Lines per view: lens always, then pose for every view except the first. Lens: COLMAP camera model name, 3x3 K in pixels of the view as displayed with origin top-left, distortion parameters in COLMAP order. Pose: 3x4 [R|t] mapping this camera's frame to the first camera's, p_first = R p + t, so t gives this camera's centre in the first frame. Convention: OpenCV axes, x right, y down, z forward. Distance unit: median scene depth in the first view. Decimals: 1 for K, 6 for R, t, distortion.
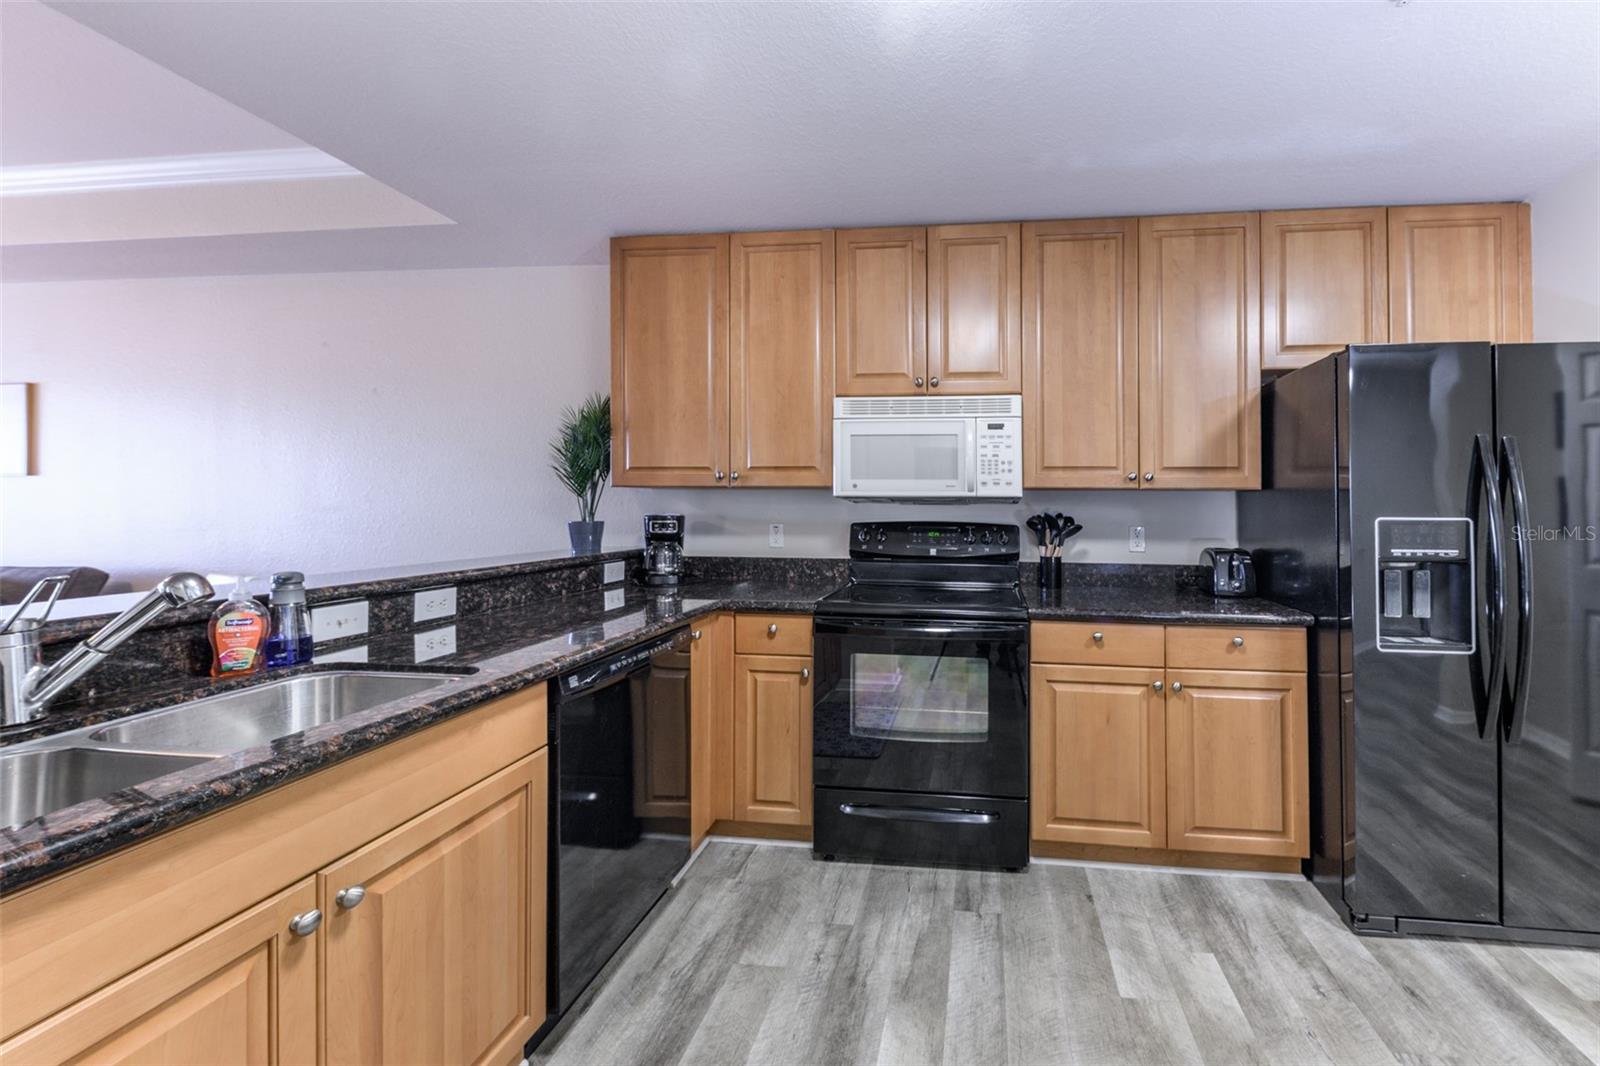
lens RADIAL K [[598.3, 0, 938.3], [0, 598.3, 497.0], [0, 0, 1]] dist [-0.000569, -0.000010]
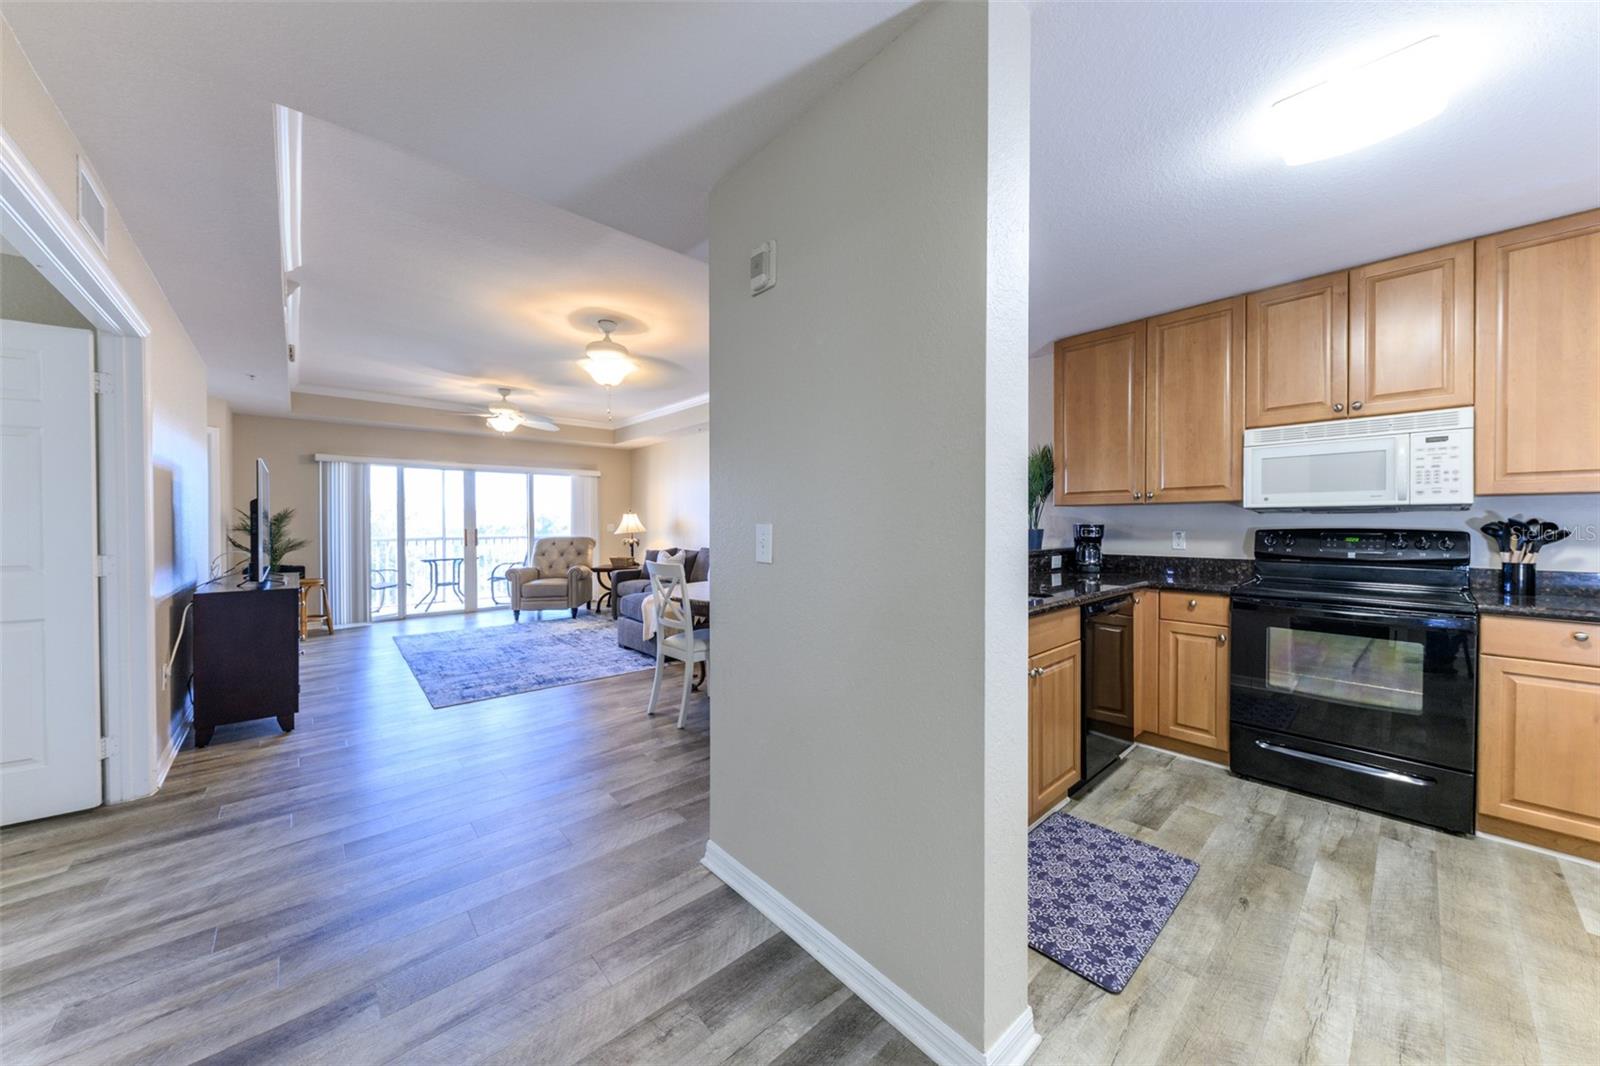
lens RADIAL K [[558.4, 0, 794.2], [0, 558.4, 535.7], [0, 0, 1]] dist [0.002586, -0.002526]
pose [[0.722821, 0.006431, -0.691006, -0.045768], [0.016756, 0.999500, 0.026829, 0.010431], [0.690833, -0.030971, 0.722351, -0.537143]]
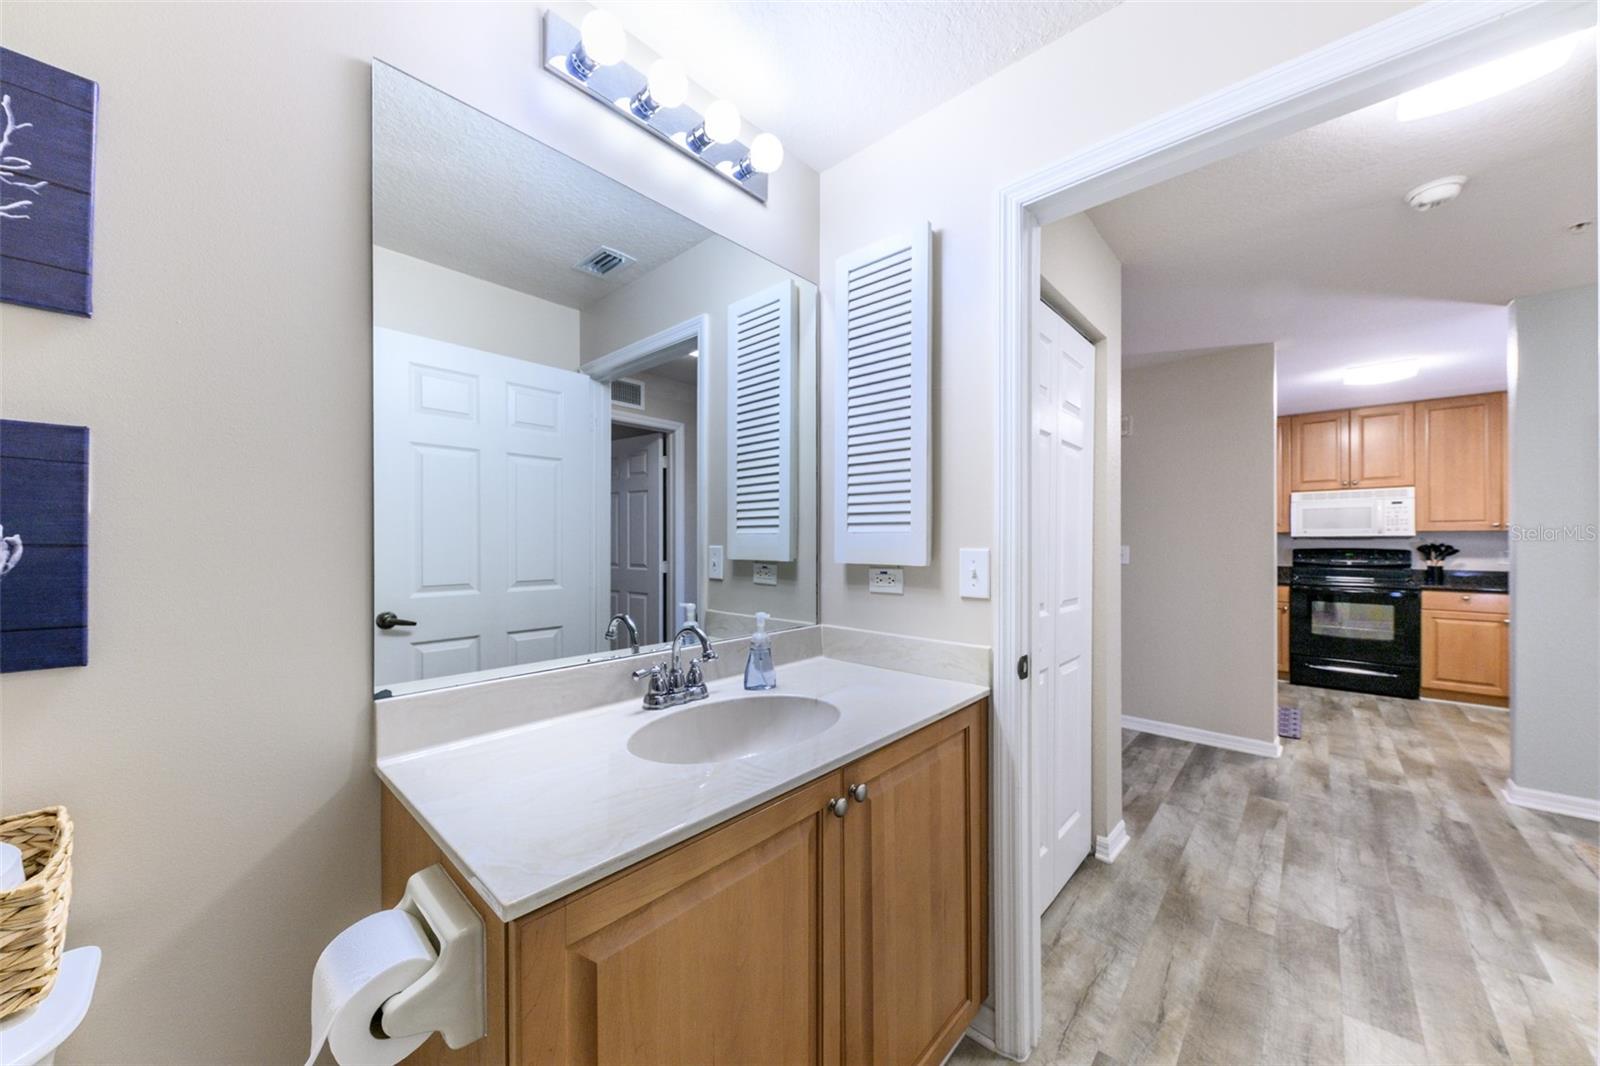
lens RADIAL K [[568.7, 0, 783.7], [0, 568.7, 549.4], [0, 0, 1]] dist [-0.000697, -0.000172]
pose [[0.783667, 0.001133, -0.621180, -0.355370], [0.012093, 0.999781, 0.017080, -0.012676], [0.621064, -0.020897, 0.783481, -1.927873]]
